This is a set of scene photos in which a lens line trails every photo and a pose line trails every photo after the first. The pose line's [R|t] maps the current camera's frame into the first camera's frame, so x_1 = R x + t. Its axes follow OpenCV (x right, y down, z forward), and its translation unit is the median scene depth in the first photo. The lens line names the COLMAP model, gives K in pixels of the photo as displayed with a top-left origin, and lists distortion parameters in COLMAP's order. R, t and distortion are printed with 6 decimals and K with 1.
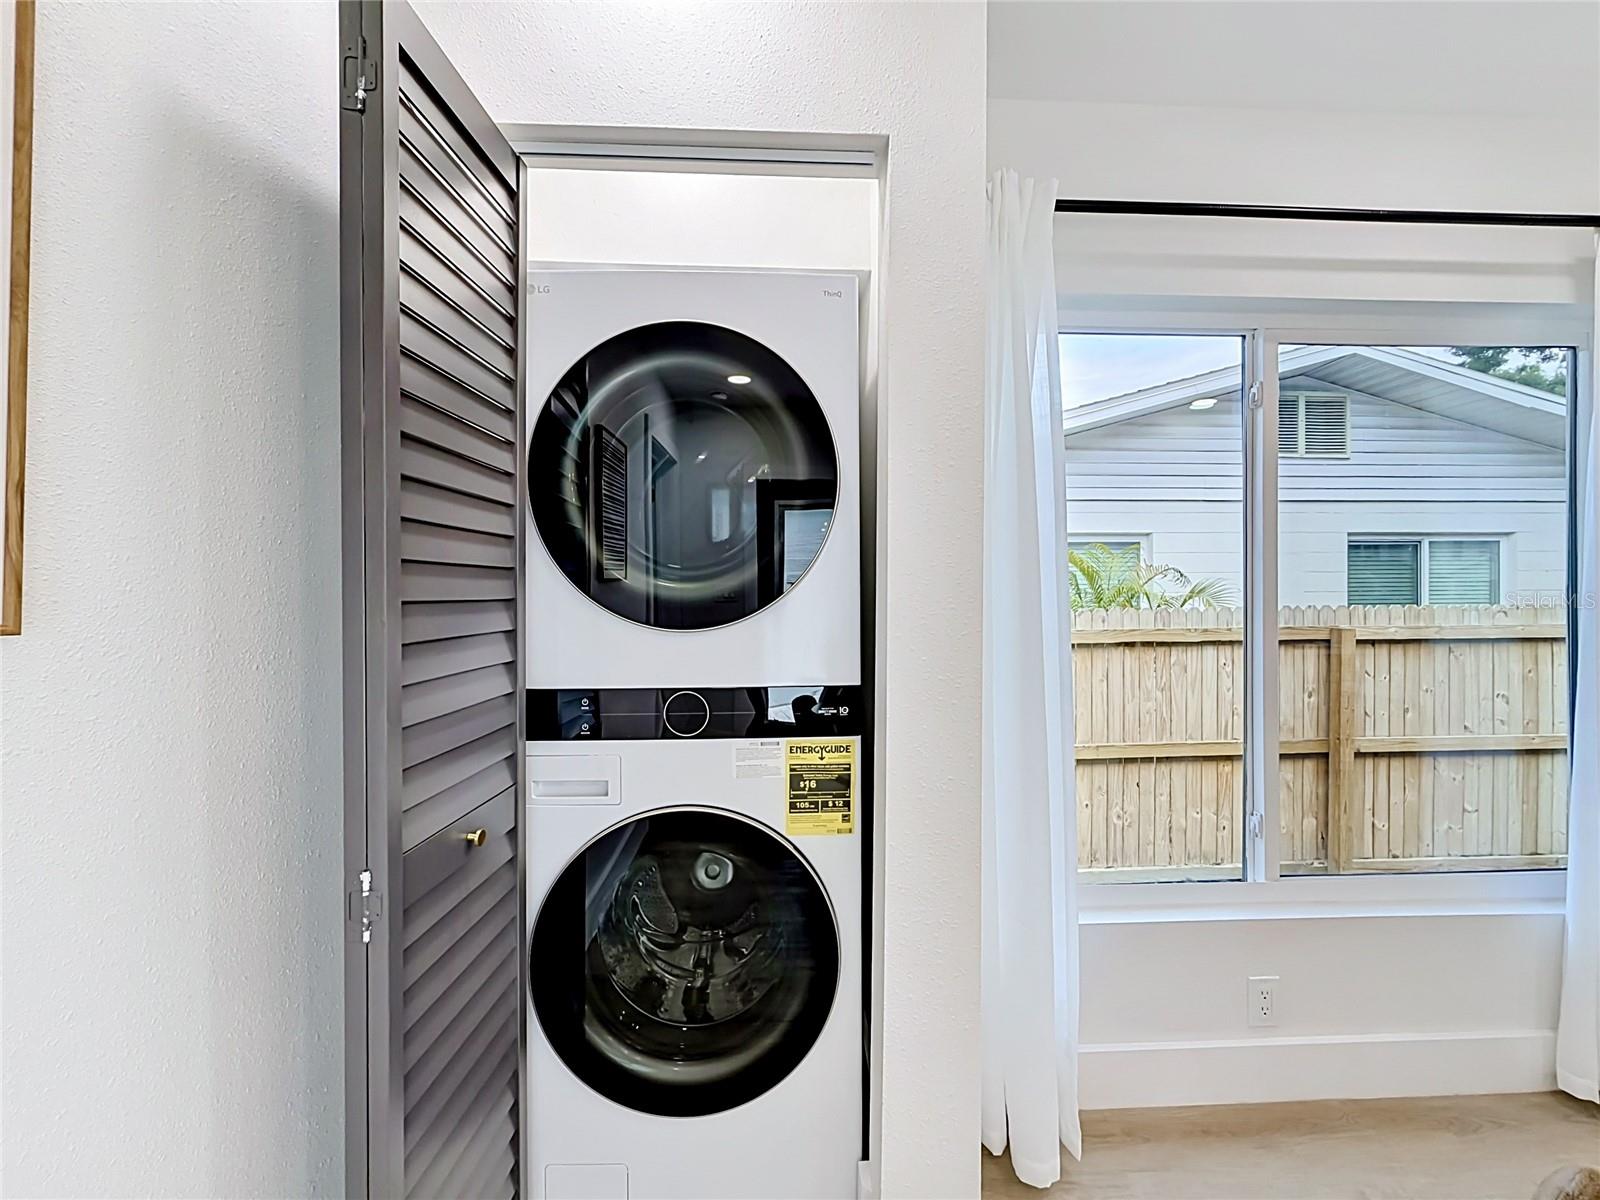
lens RADIAL K [[658.3, 0, 801.0], [0, 658.3, 600.6], [0, 0, 1]] dist [-0.008635, 0.000122]
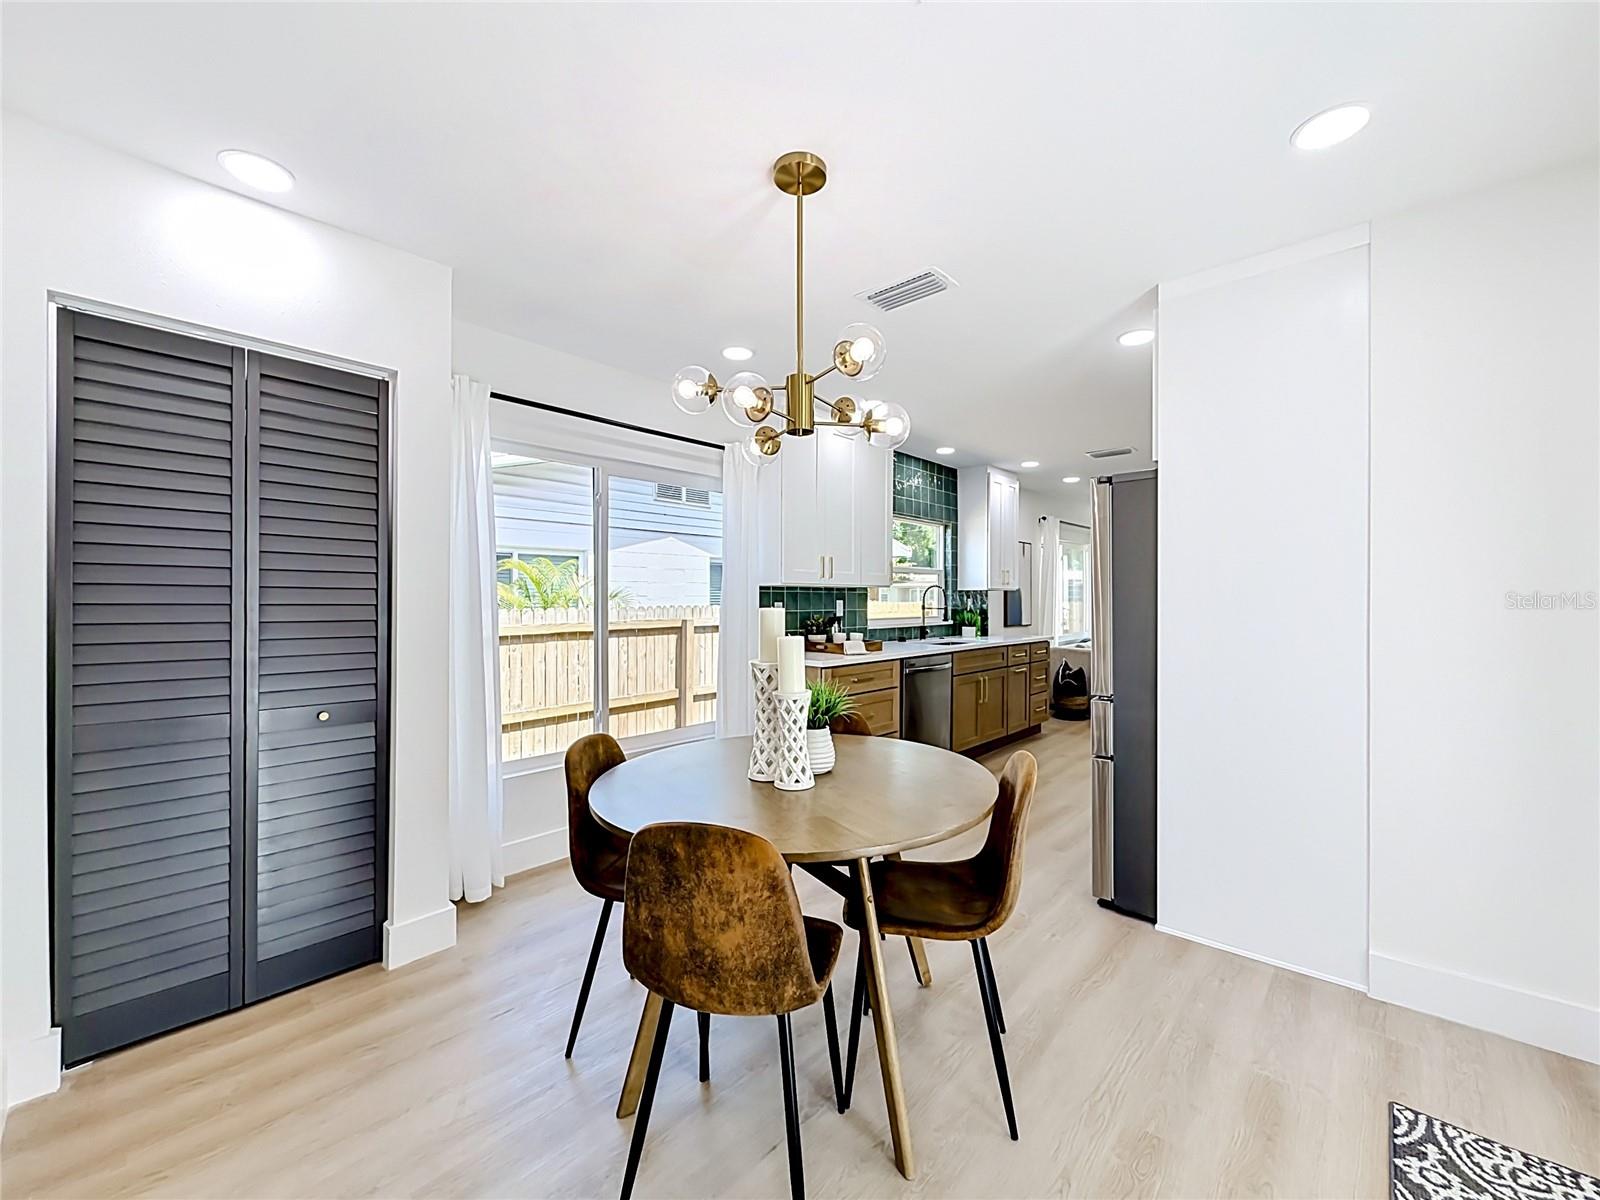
lens RADIAL K [[658.3, 0, 792.1], [0, 658.3, 599.2], [0, 0, 1]] dist [-0.008635, 0.000122]
pose [[0.728833, 0.001411, 0.684690, -0.104549], [0.004447, 0.999967, -0.006794, 0.002442], [-0.684677, 0.007996, 0.728803, -0.372175]]
